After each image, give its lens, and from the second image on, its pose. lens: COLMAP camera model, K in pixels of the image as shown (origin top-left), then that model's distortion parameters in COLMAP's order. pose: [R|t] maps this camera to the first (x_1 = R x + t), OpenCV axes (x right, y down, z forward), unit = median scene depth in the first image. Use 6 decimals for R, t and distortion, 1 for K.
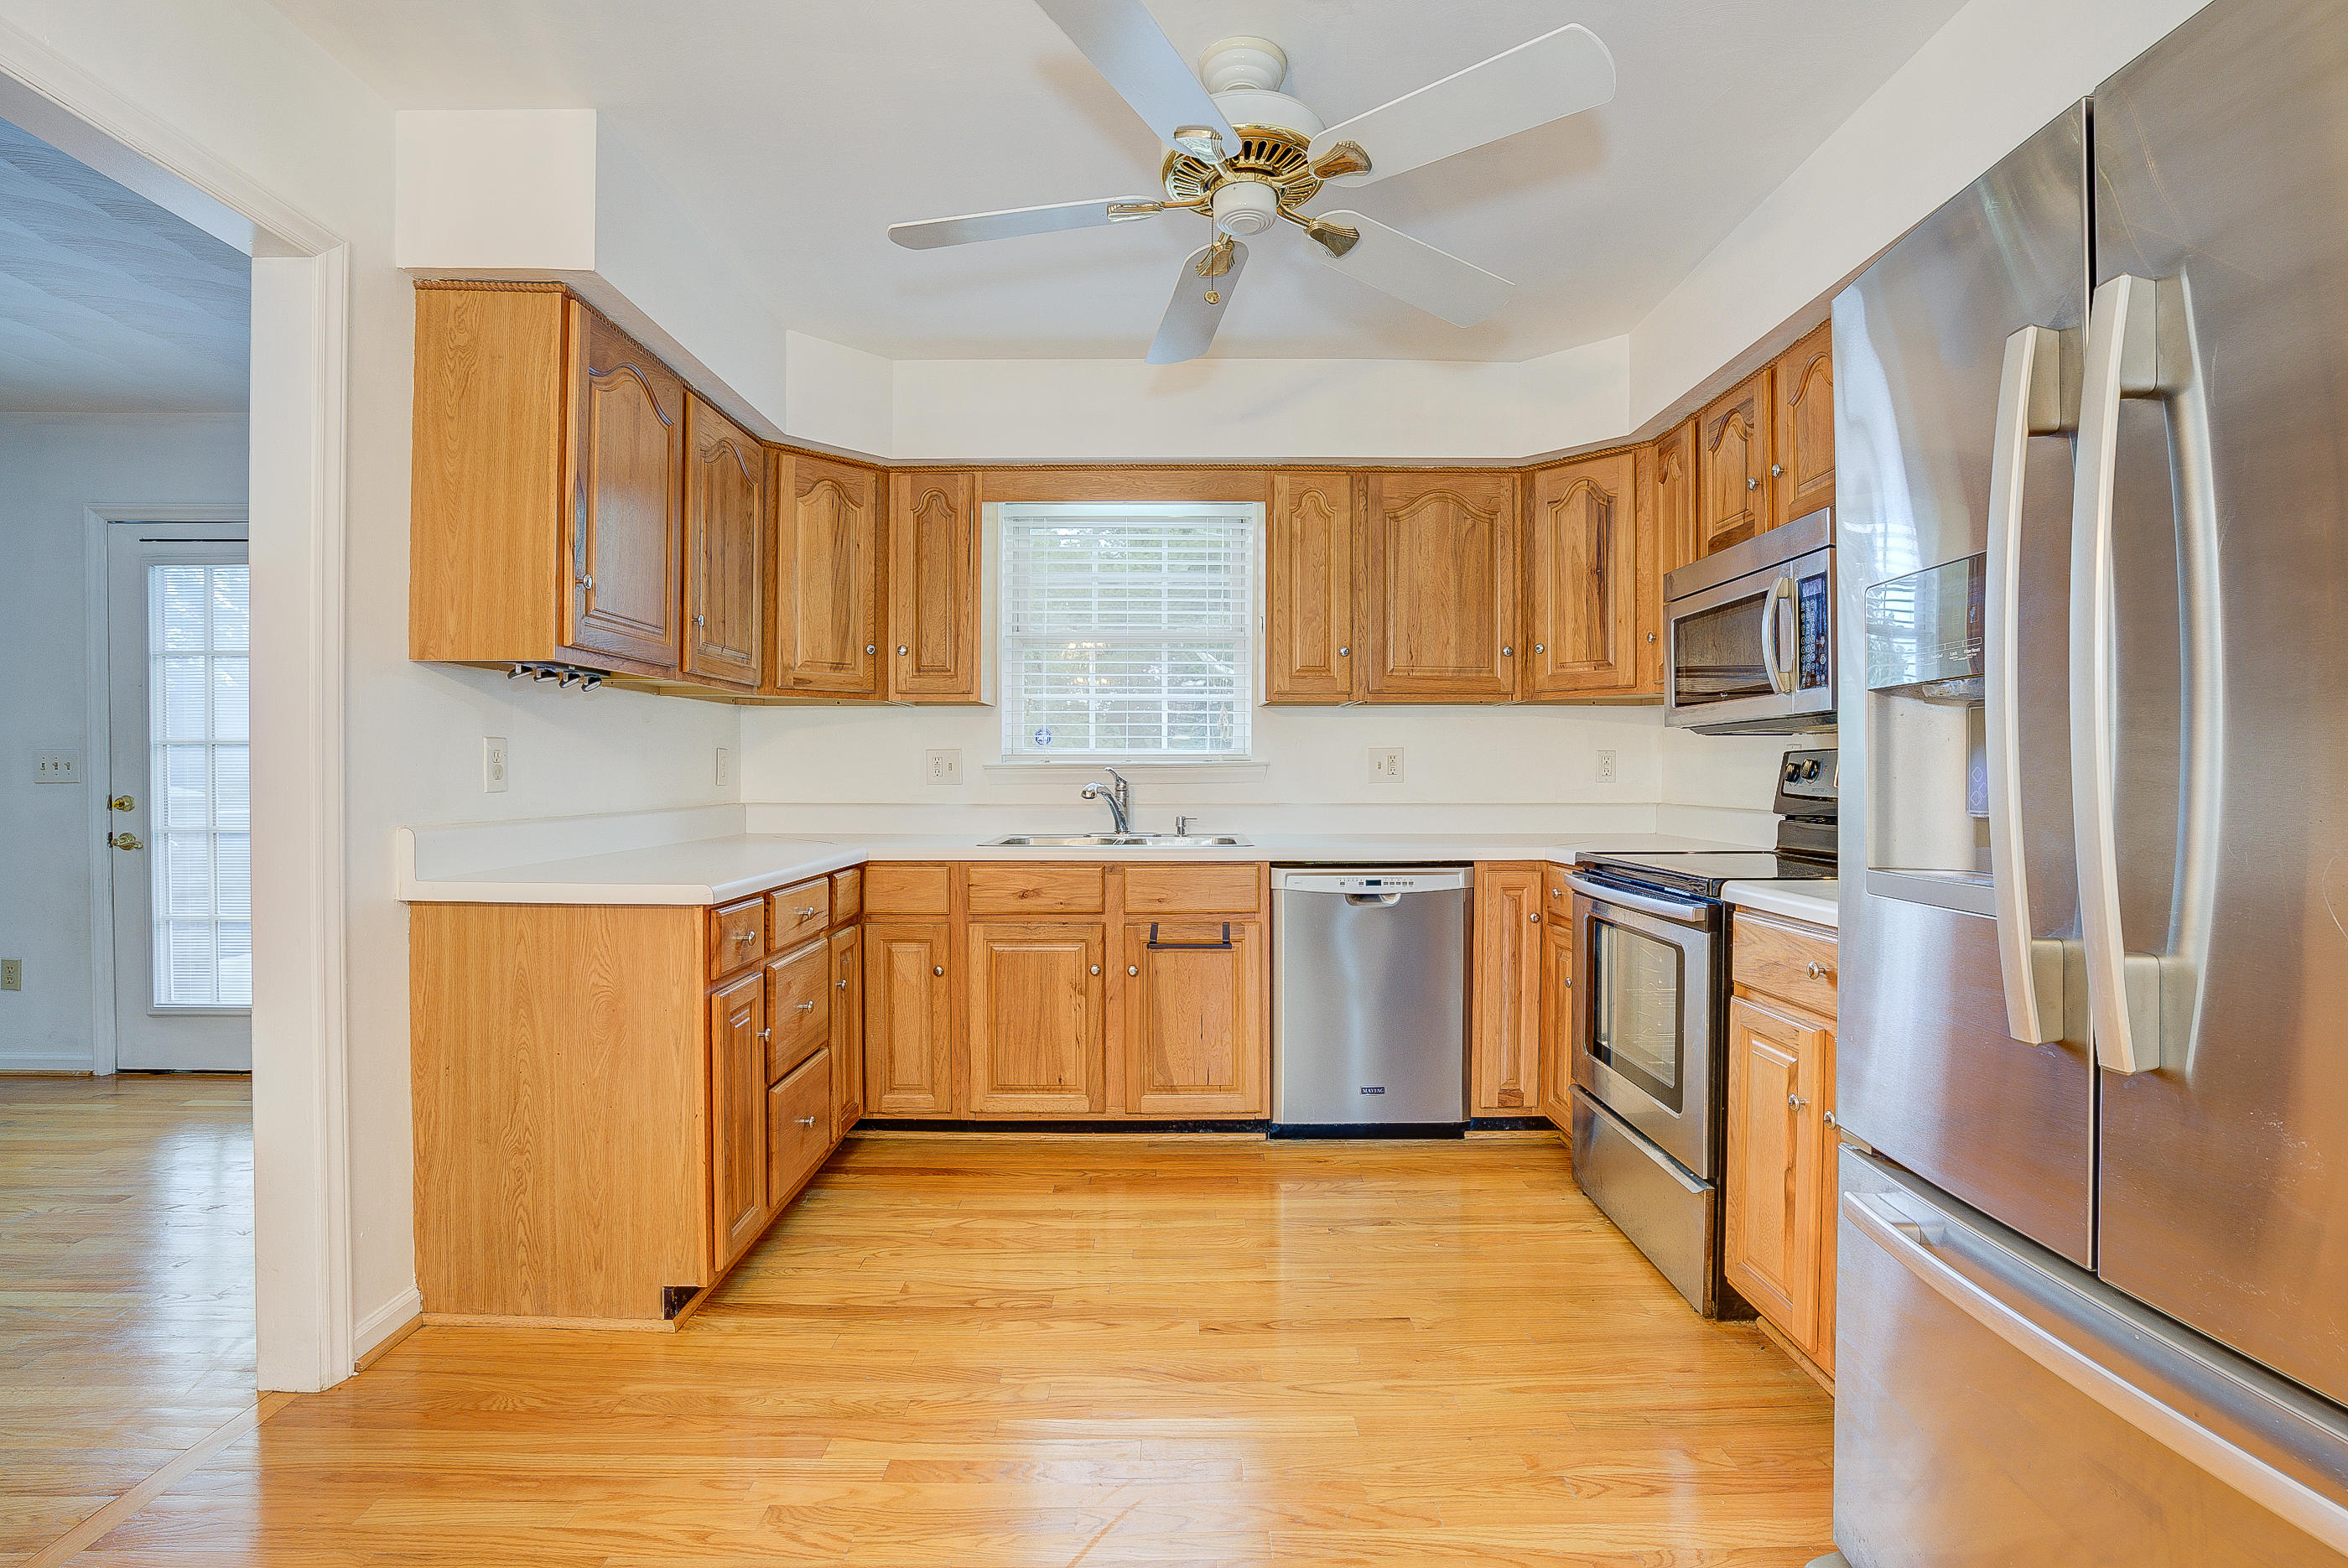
lens RADIAL K [[1075.4, 0, 1175.1], [0, 1075.4, 778.8], [0, 0, 1]] dist [-0.080434, 0.035277]
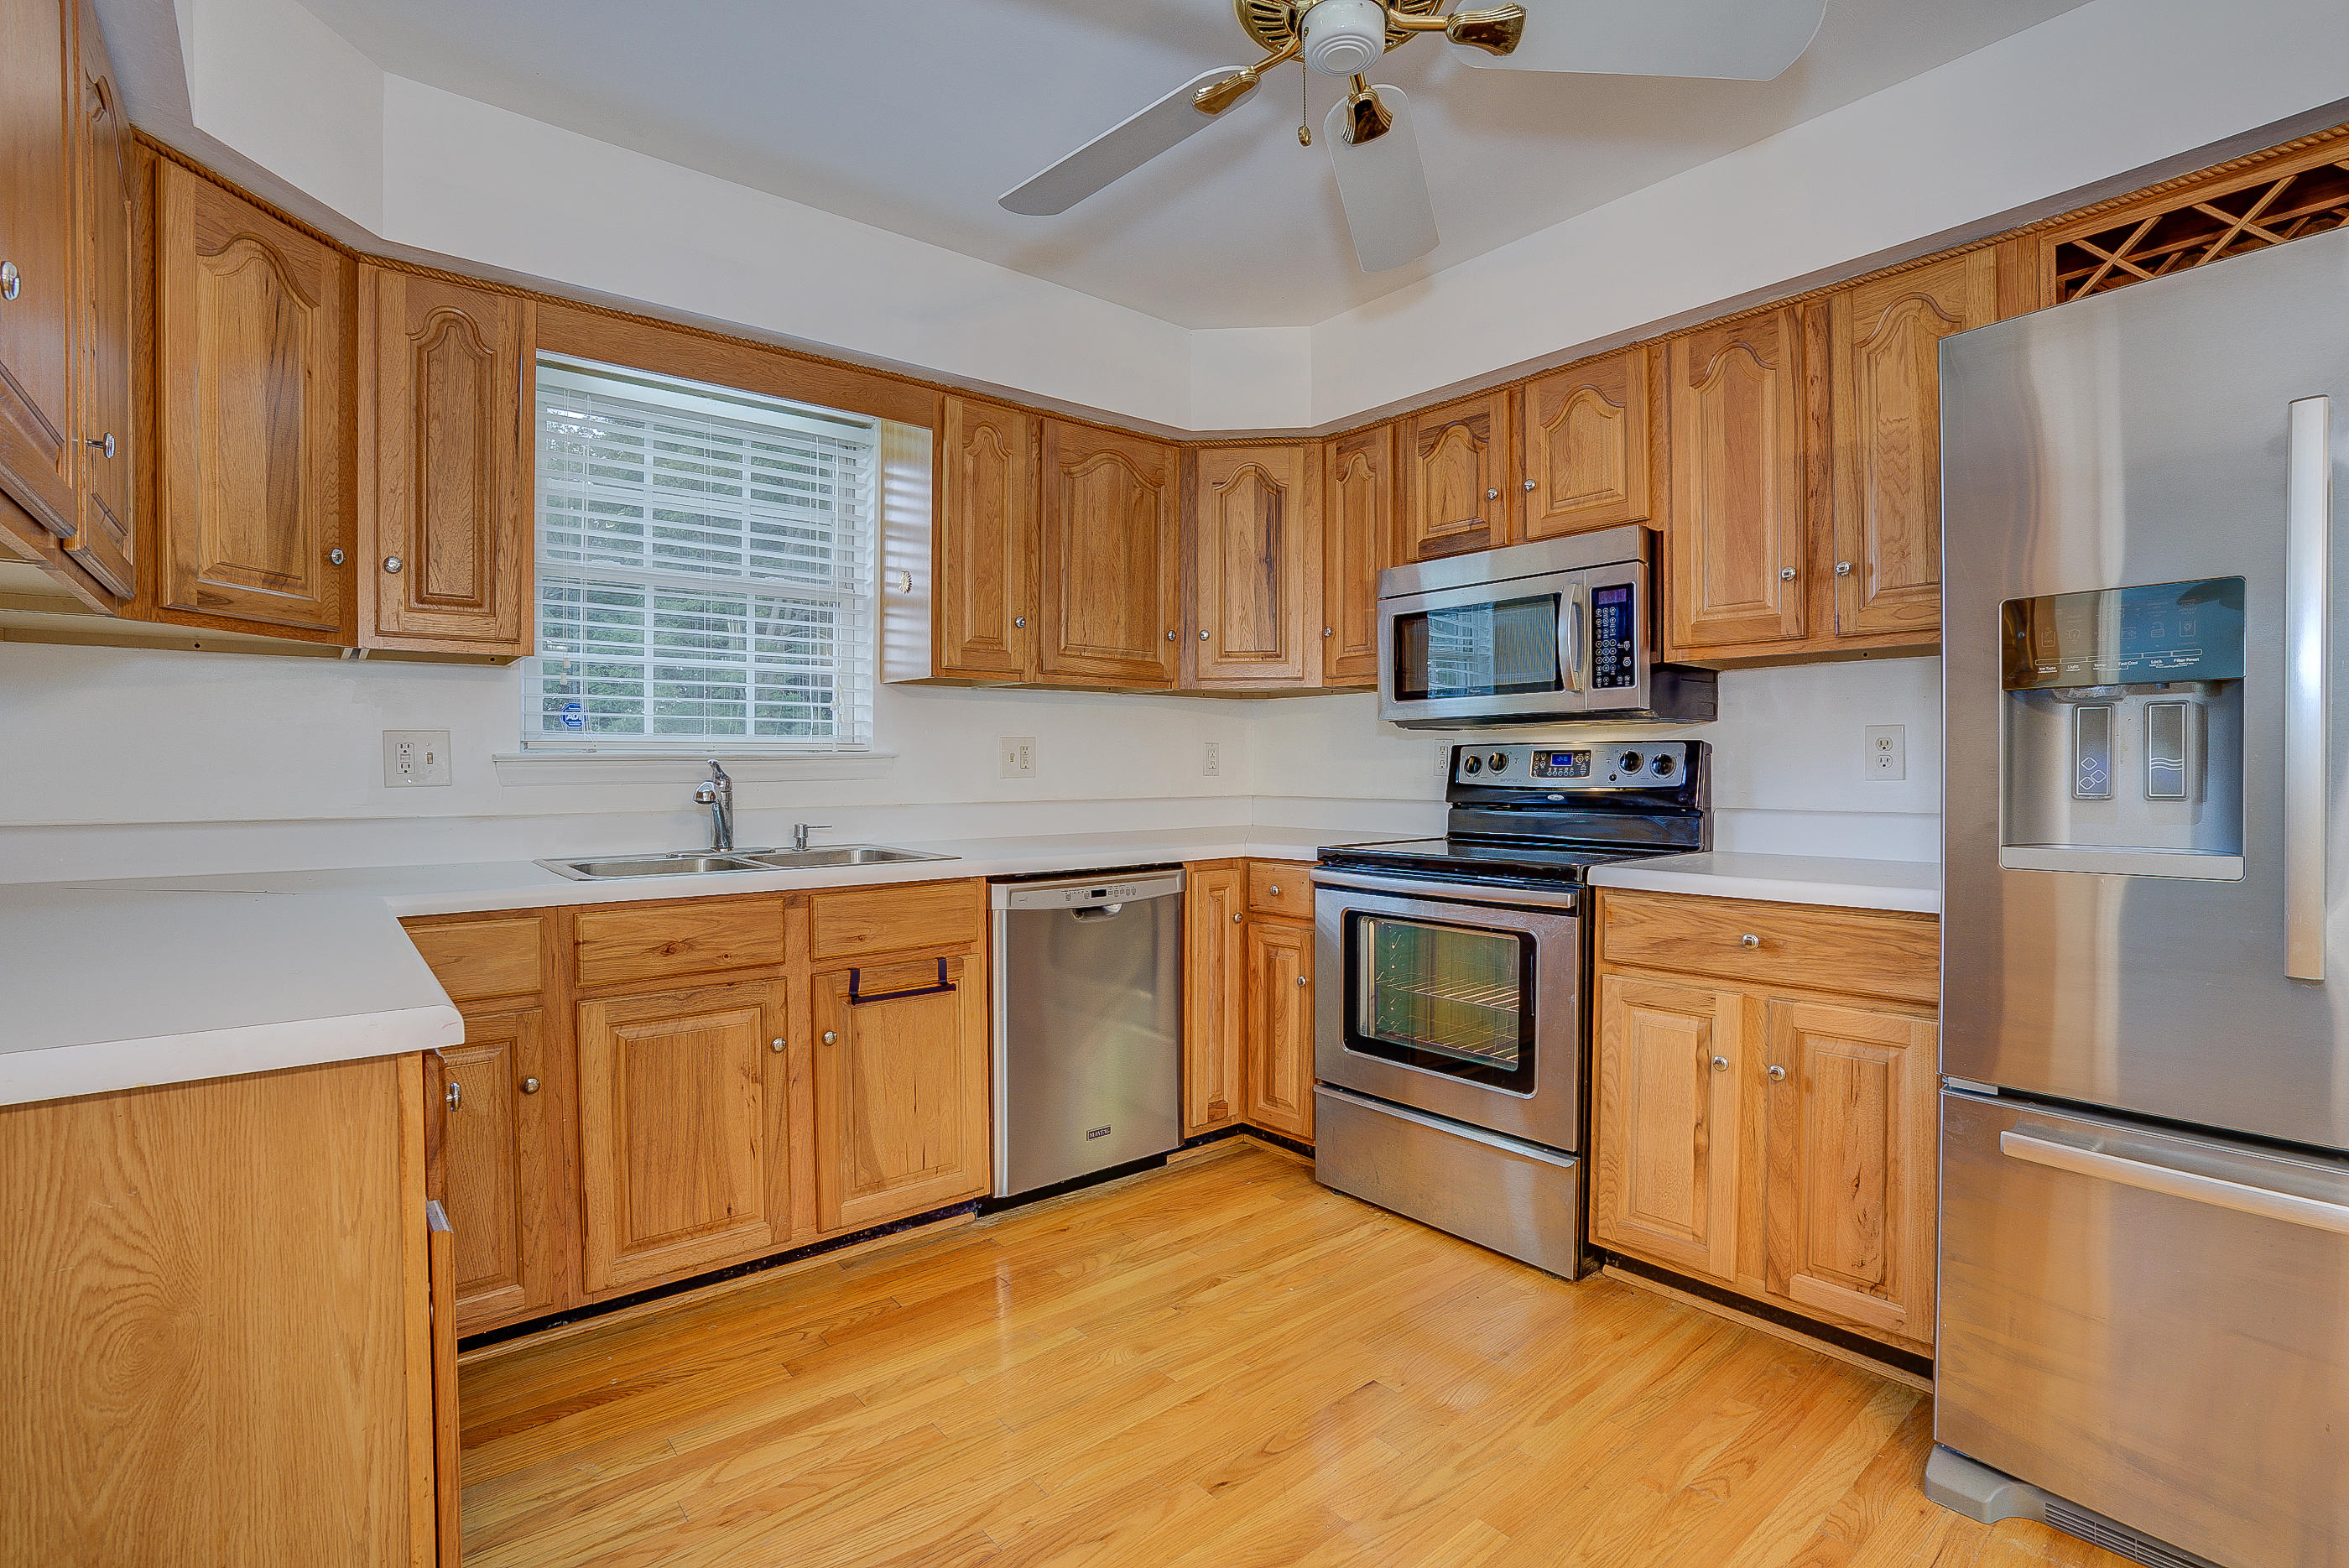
lens RADIAL K [[1090.9, 0, 1174.5], [0, 1090.9, 784.0], [0, 0, 1]] dist [-0.080389, 0.034348]
pose [[0.770323, -0.012341, 0.637535, -0.321746], [0.006361, 0.999912, 0.011671, -0.000609], [-0.637622, -0.004935, 0.770333, 0.284183]]
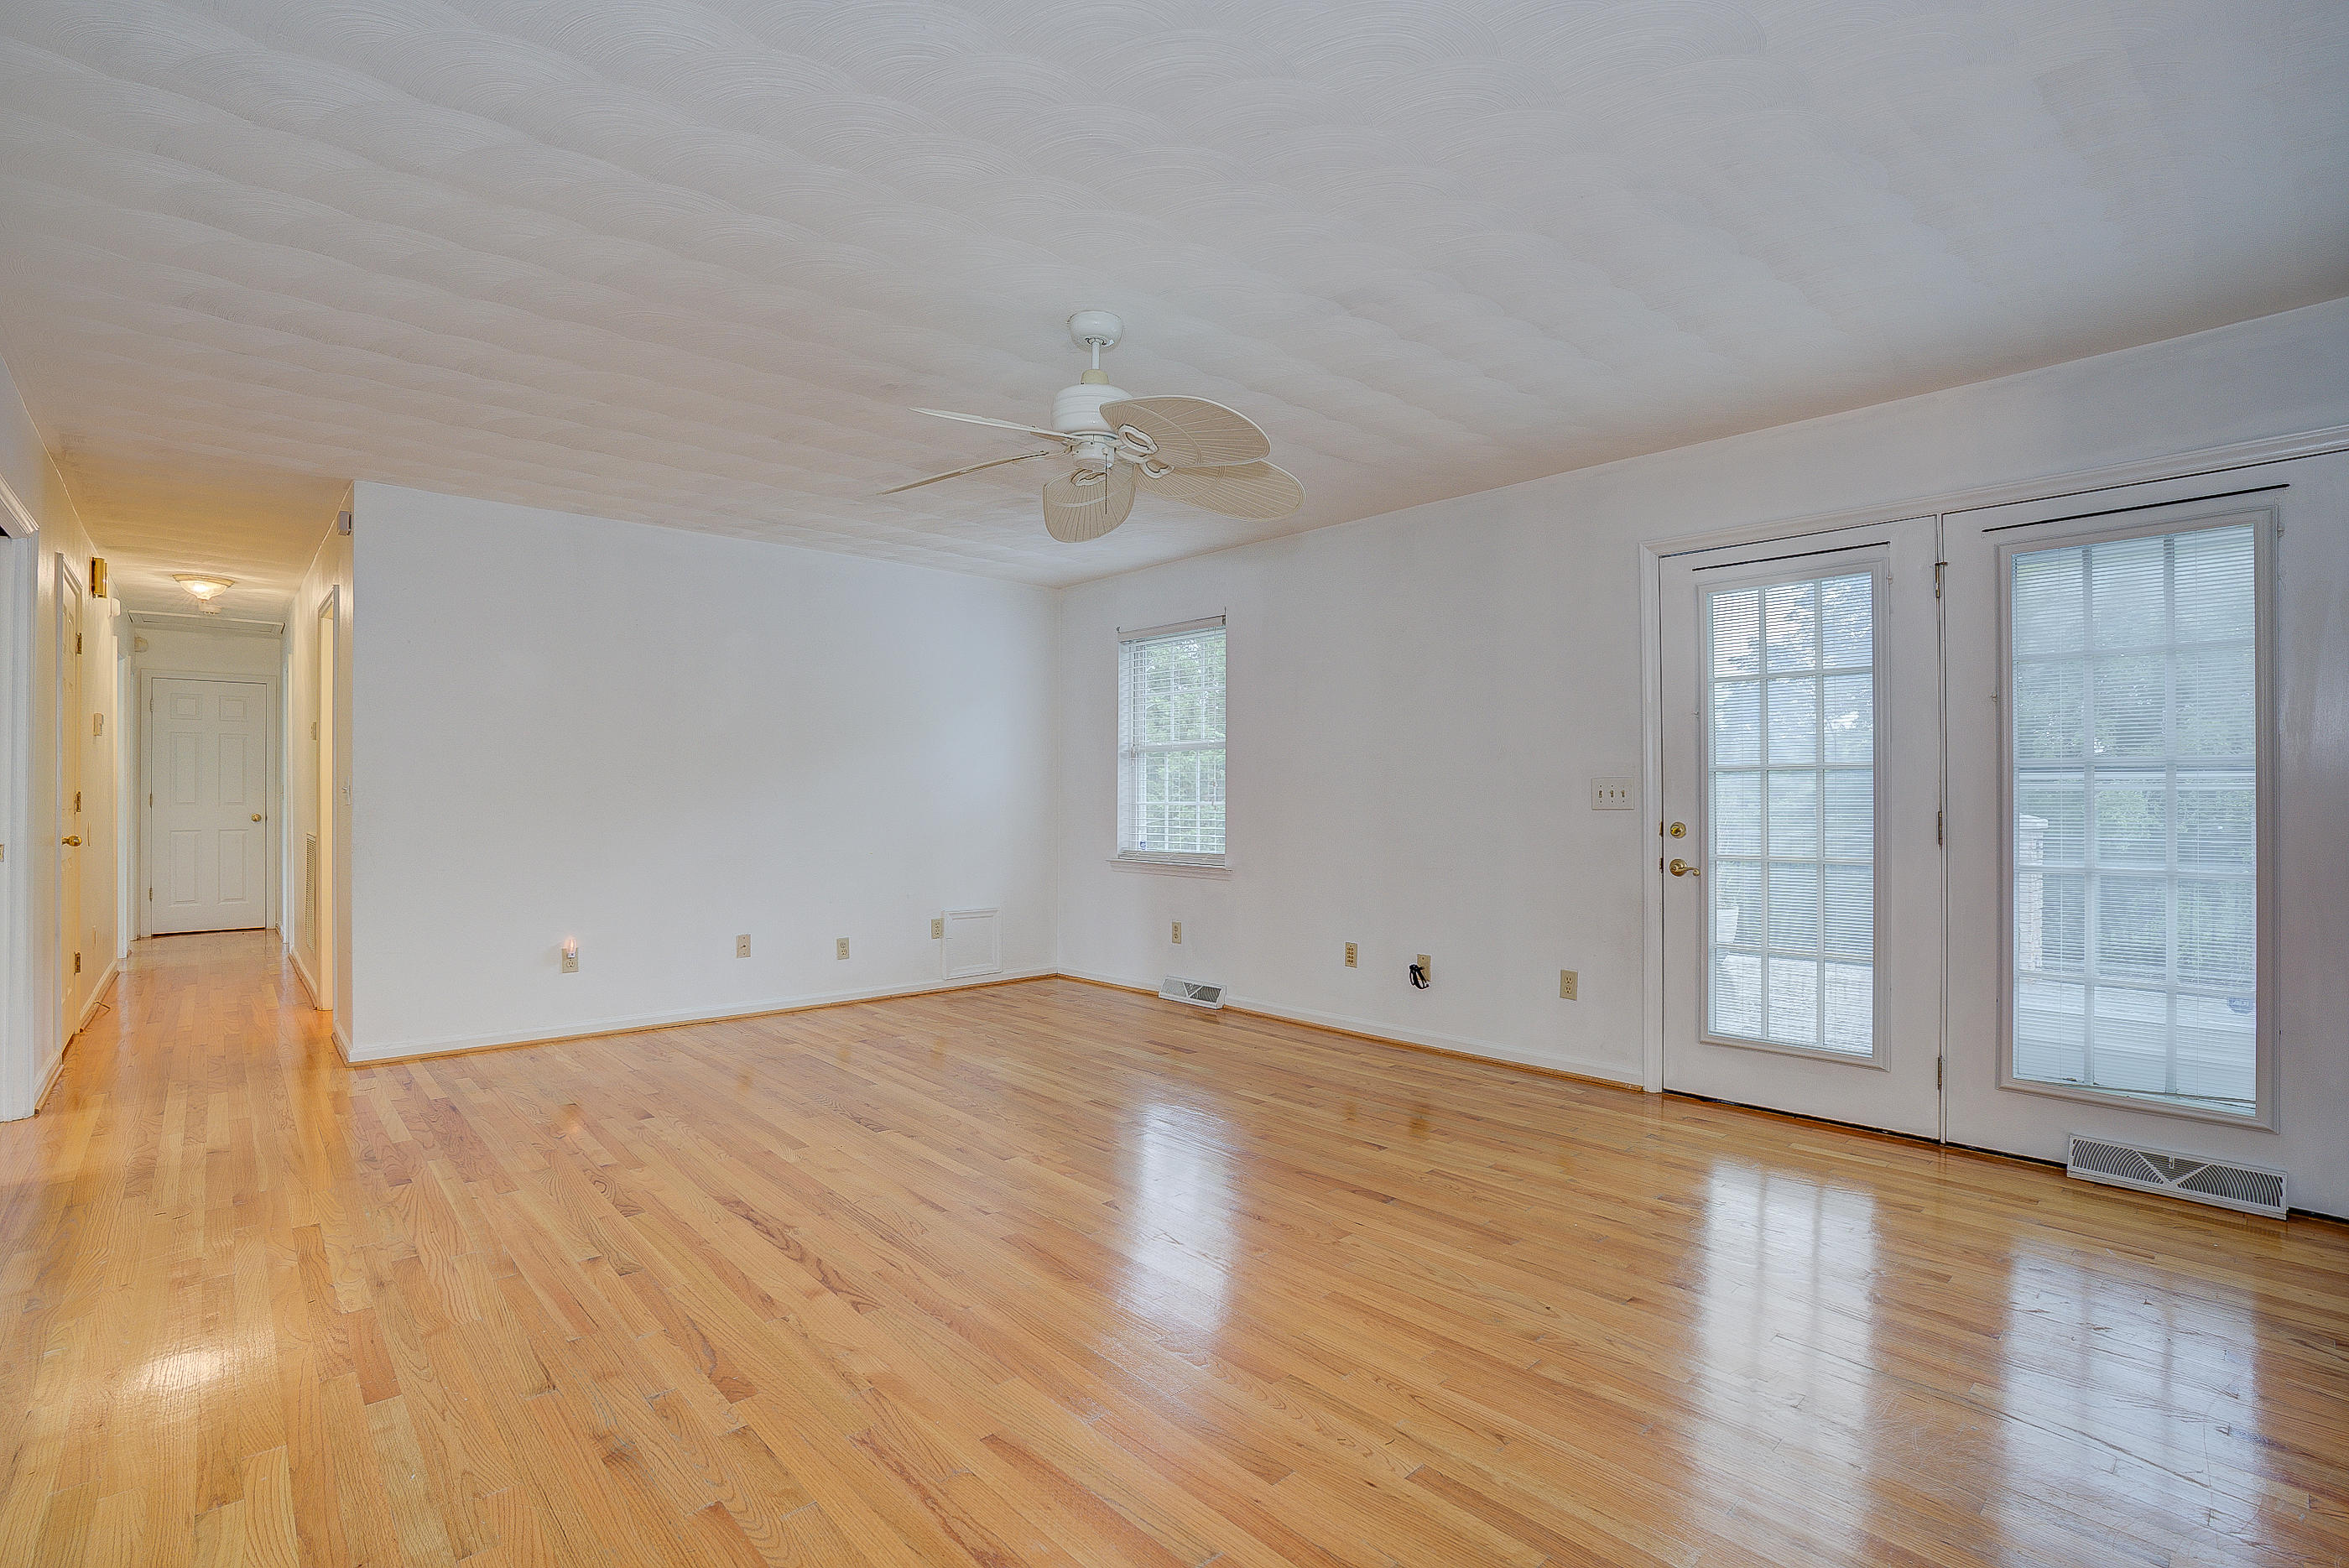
lens RADIAL K [[1075.9, 0, 1175.6], [0, 1075.9, 778.8], [0, 0, 1]] dist [-0.080434, 0.035277]
pose [[0.676300, -0.013649, -0.736499, -0.689156], [-0.004599, 0.999731, -0.022750, -0.000812], [0.736612, 0.018773, 0.676056, -0.092295]]
